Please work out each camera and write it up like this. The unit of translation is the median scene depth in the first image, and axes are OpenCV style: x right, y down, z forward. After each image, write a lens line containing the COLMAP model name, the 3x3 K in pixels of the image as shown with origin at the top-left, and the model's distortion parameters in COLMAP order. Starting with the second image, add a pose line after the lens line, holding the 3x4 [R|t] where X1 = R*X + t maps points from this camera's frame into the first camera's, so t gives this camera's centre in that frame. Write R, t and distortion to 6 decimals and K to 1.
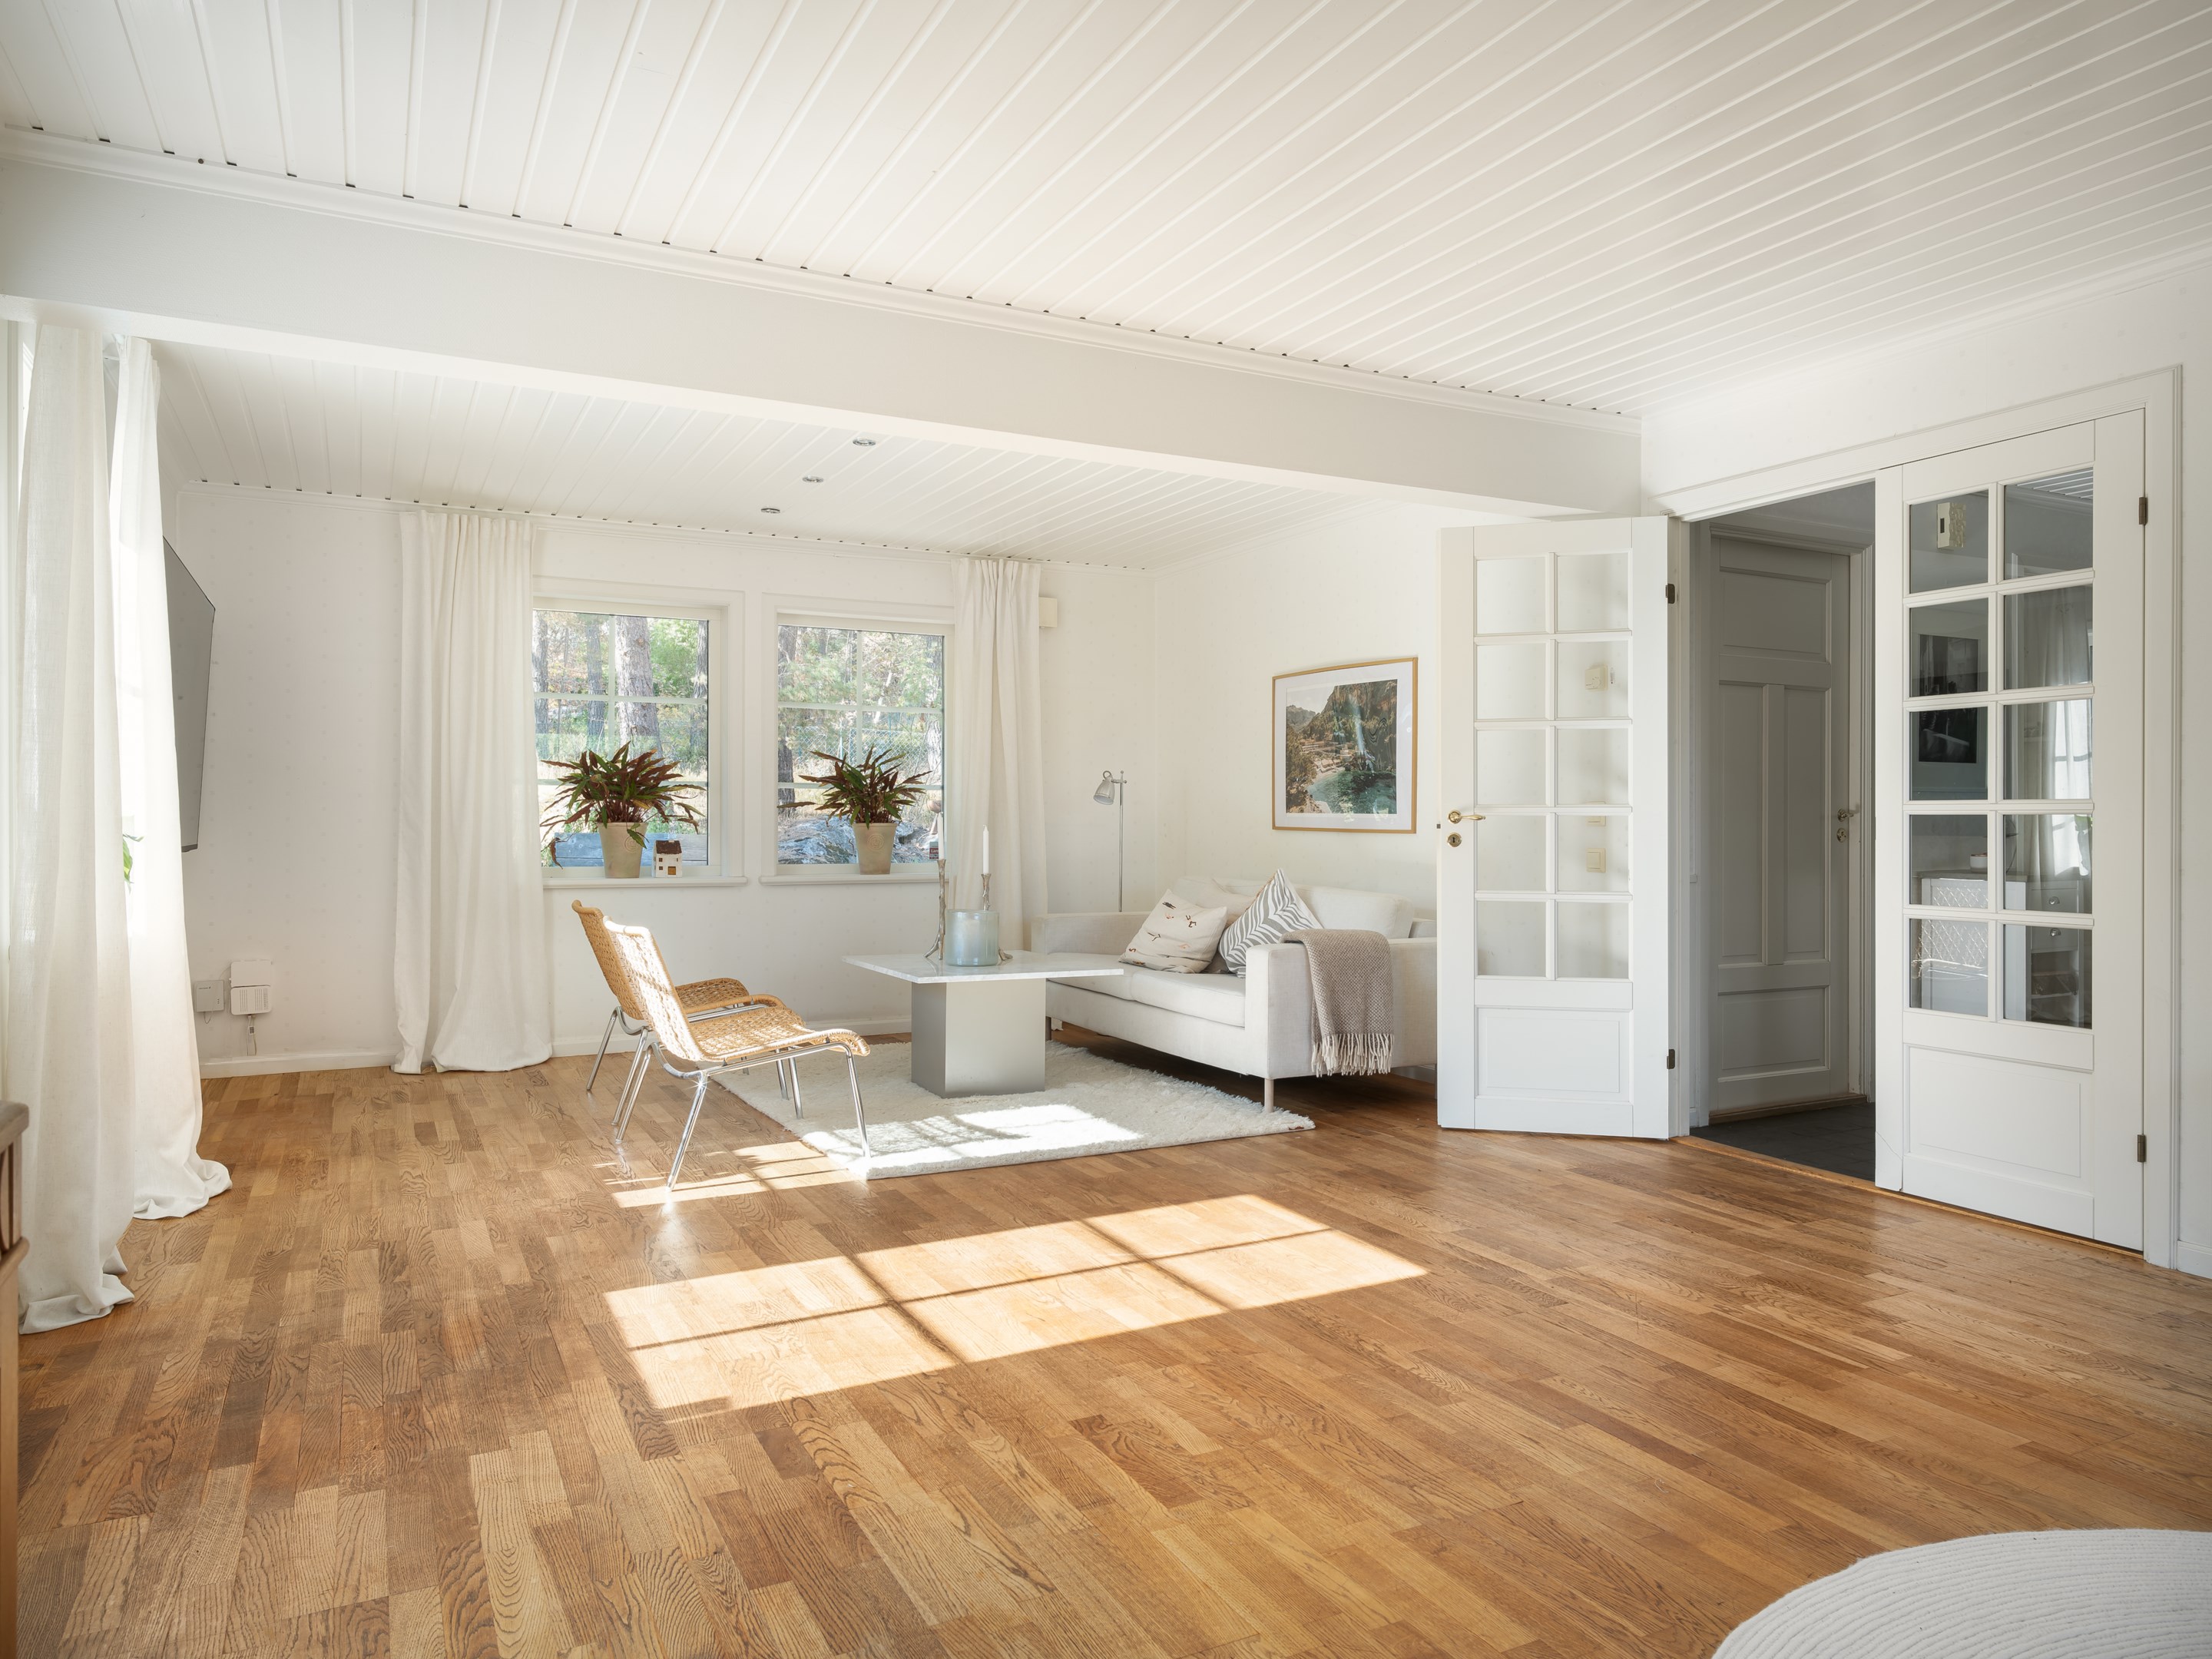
lens RADIAL K [[1430.9, 0, 1082.4], [0, 1430.9, 823.5], [0, 0, 1]] dist [0.002380, -0.001347]
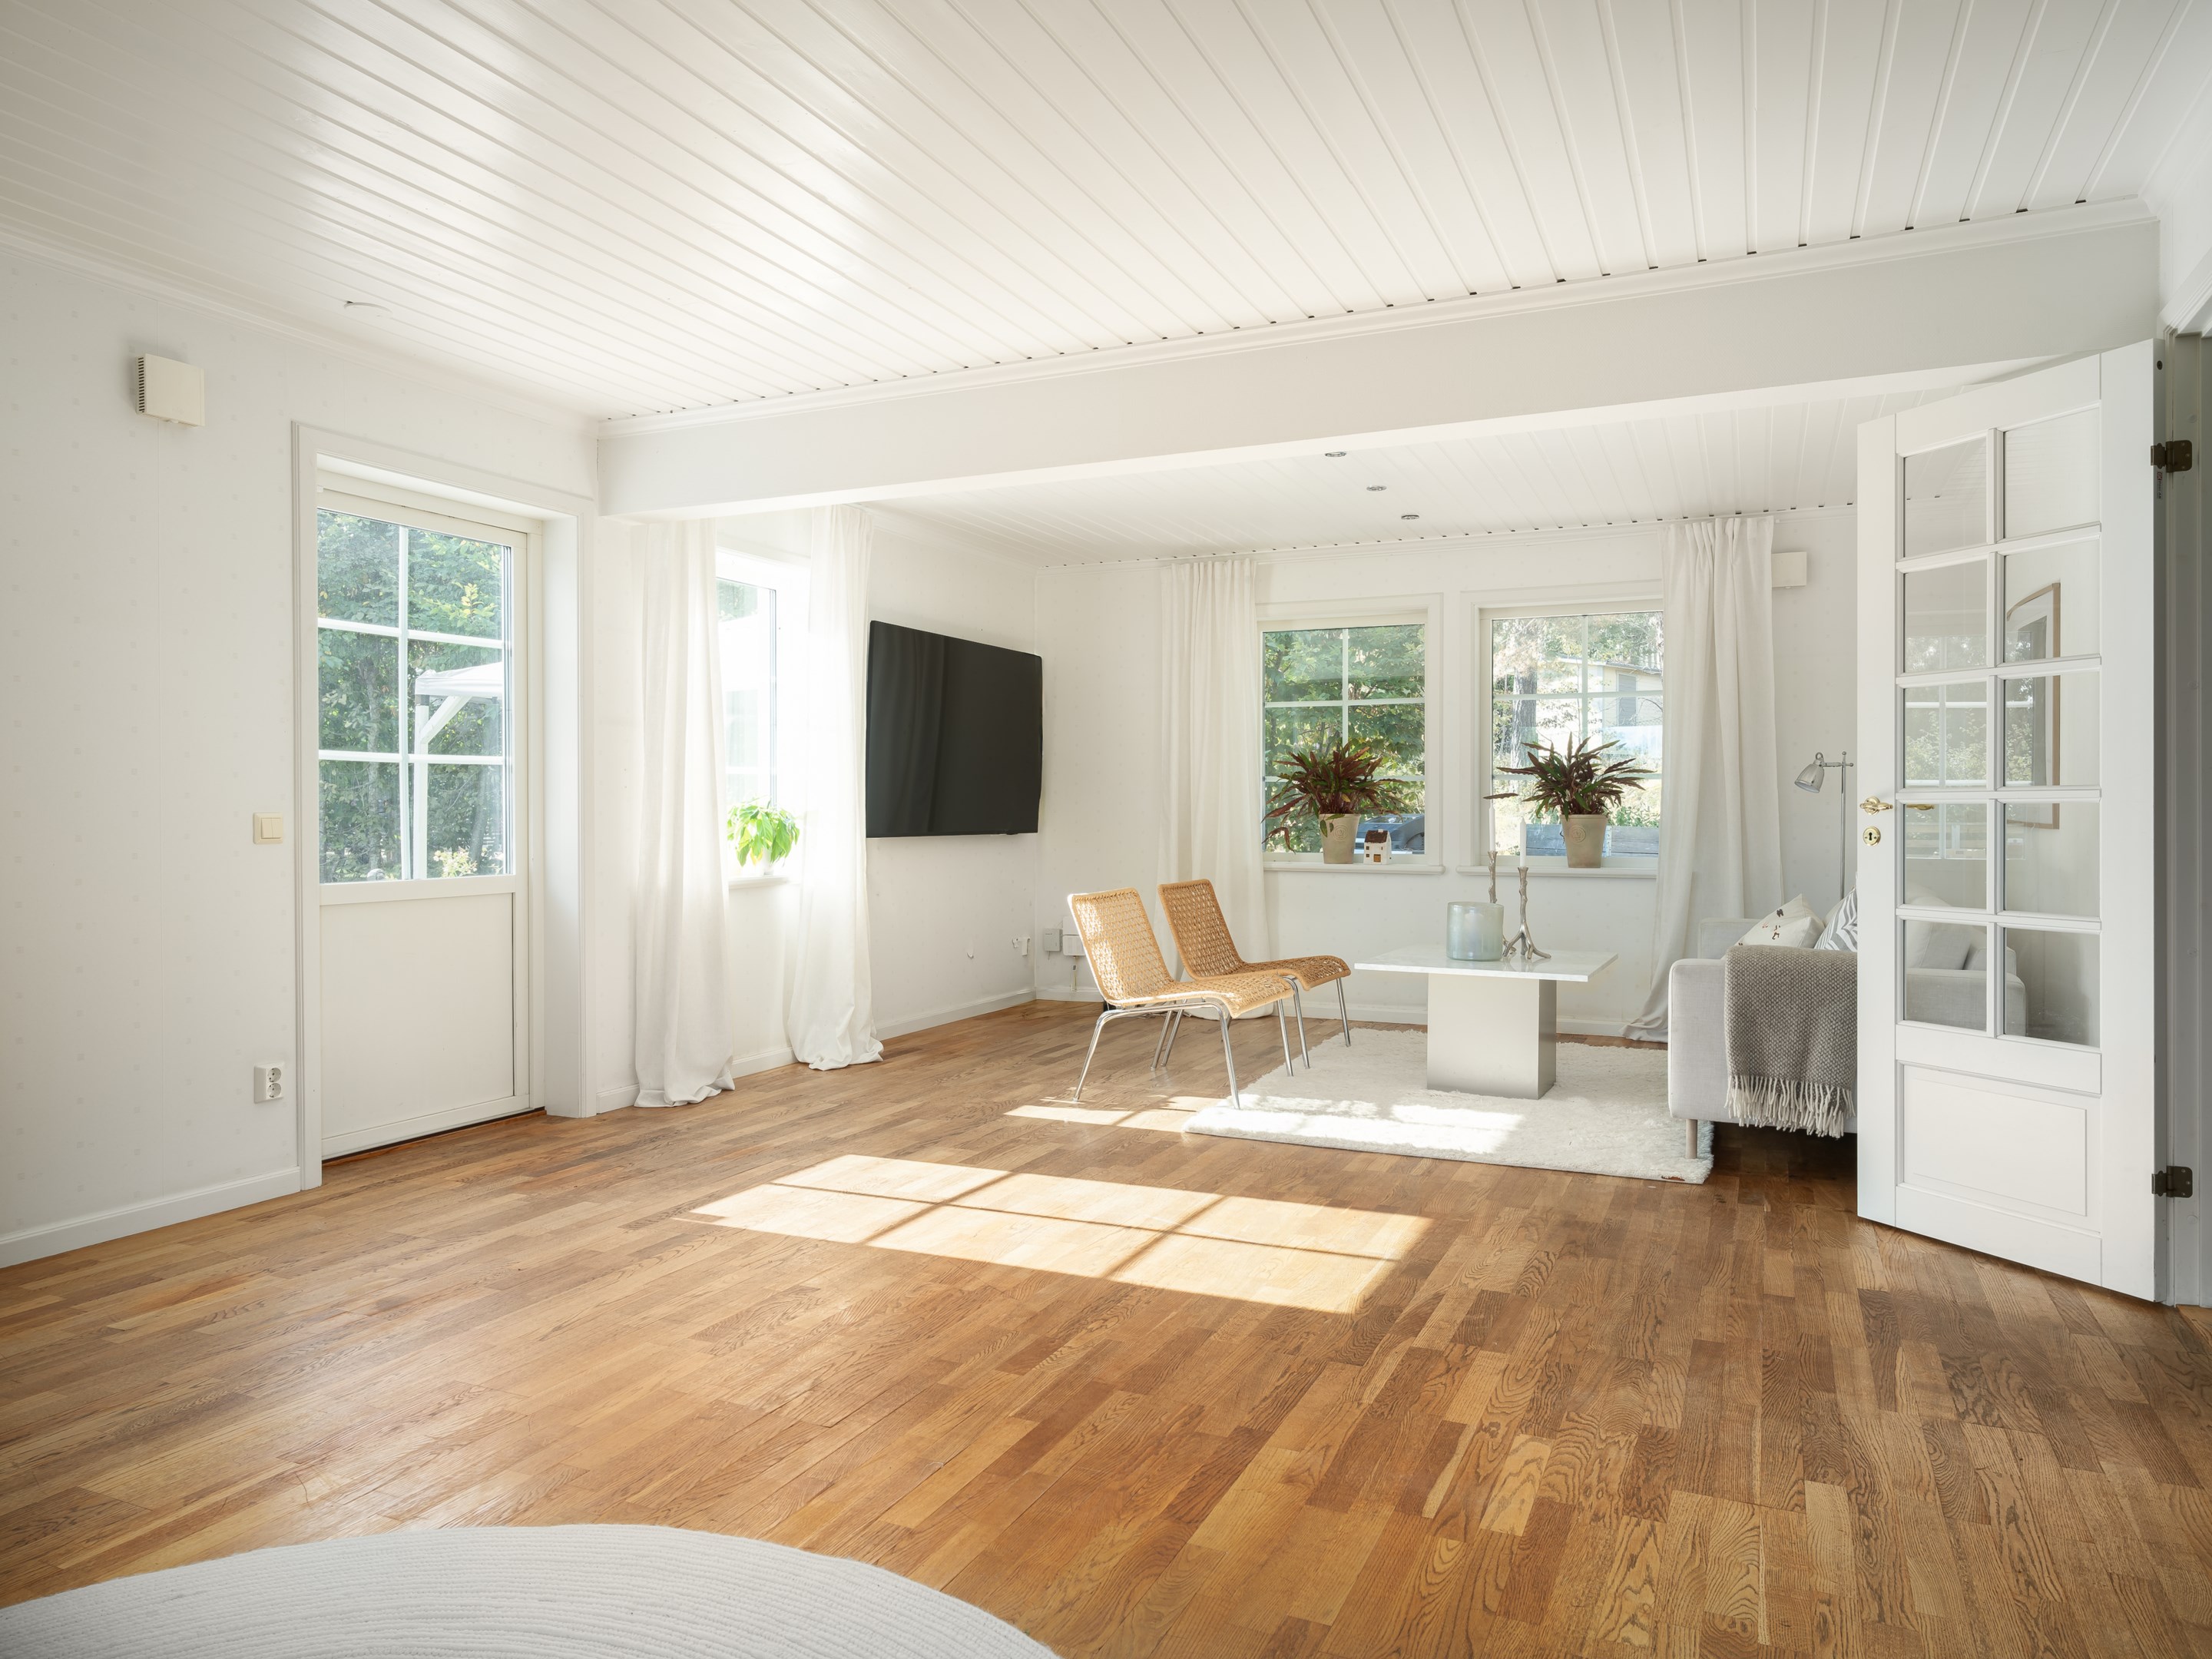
lens RADIAL K [[1430.9, 0, 1122.5], [0, 1430.9, 828.5], [0, 0, 1]] dist [0.002380, -0.001347]
pose [[0.626354, 0.007134, -0.779506, 0.580820], [-0.000361, 0.999961, 0.008861, 0.000976], [0.779539, -0.005269, 0.626332, 0.217068]]
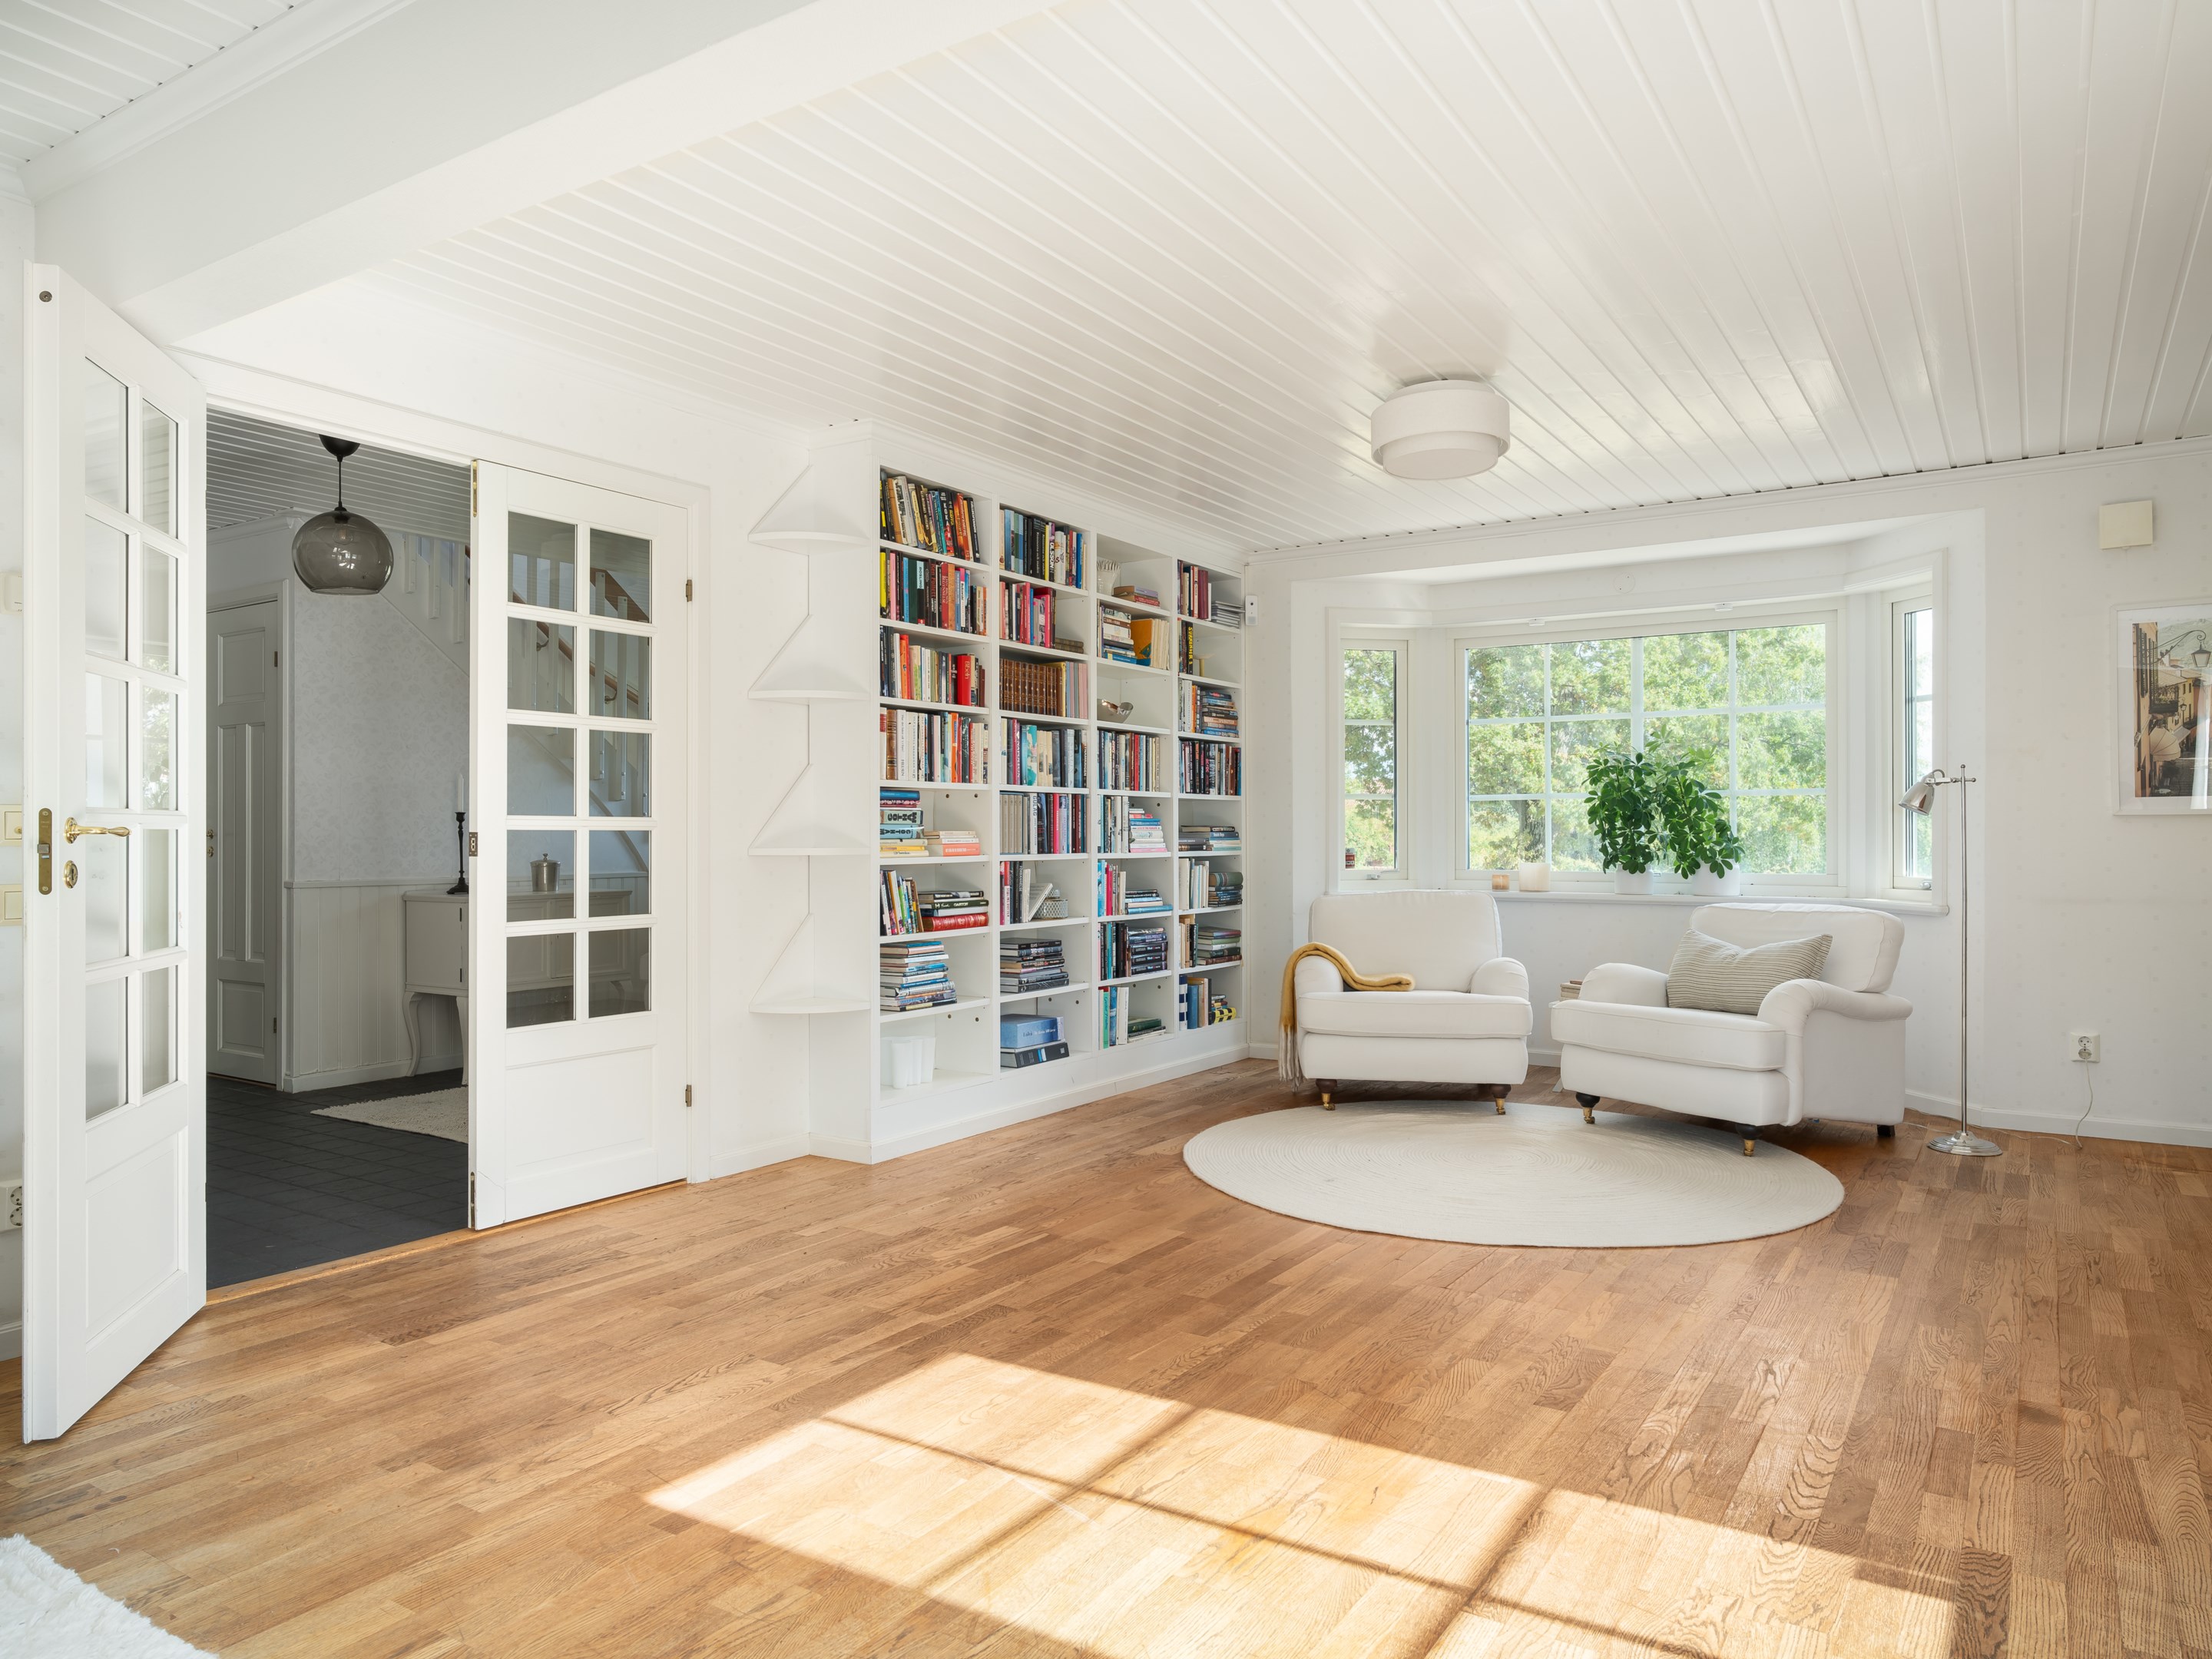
lens RADIAL K [[1430.9, 0, 1122.5], [0, 1430.9, 824.1], [0, 0, 1]] dist [0.002380, -0.001347]
pose [[-0.509609, 0.005168, 0.860391, -0.375093], [0.000707, 0.999984, -0.005588, -0.003305], [-0.860406, -0.002240, -0.509604, 0.911540]]
